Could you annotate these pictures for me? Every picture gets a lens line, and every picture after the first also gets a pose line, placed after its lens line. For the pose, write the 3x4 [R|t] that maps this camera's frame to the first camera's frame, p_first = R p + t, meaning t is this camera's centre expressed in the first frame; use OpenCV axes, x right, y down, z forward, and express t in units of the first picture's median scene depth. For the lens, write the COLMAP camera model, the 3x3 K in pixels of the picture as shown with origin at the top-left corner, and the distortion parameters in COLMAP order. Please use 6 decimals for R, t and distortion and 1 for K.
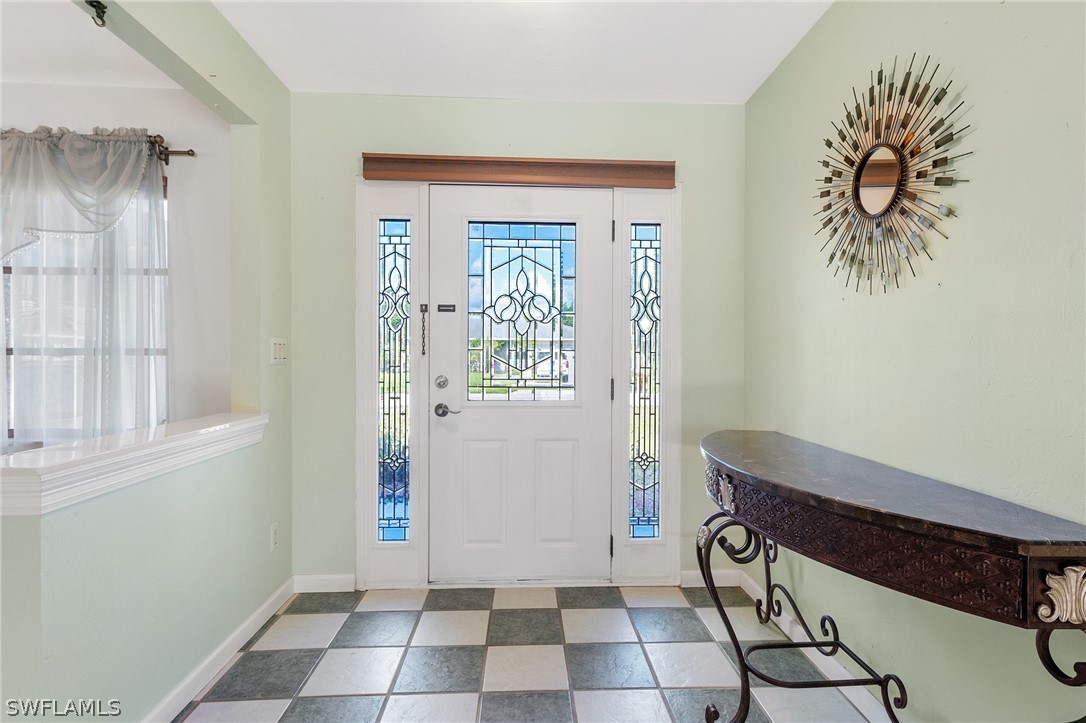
lens RADIAL K [[563.4, 0, 550.6], [0, 563.4, 359.0], [0, 0, 1]] dist [0.005475, -0.001044]
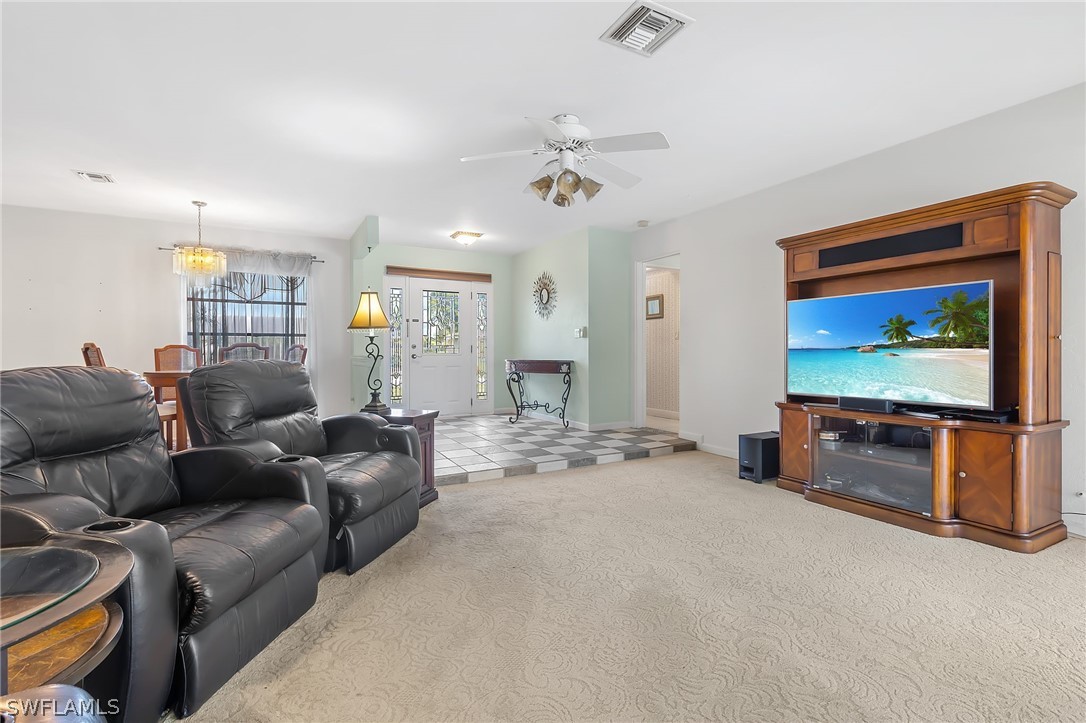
lens RADIAL K [[498.5, 0, 552.0], [0, 498.5, 358.7], [0, 0, 1]] dist [0.029642, -0.000748]
pose [[0.901894, -0.011350, 0.431809, -0.724968], [0.009173, 0.999933, 0.007123, 0.101428], [-0.431861, -0.002463, 0.901937, -1.746916]]
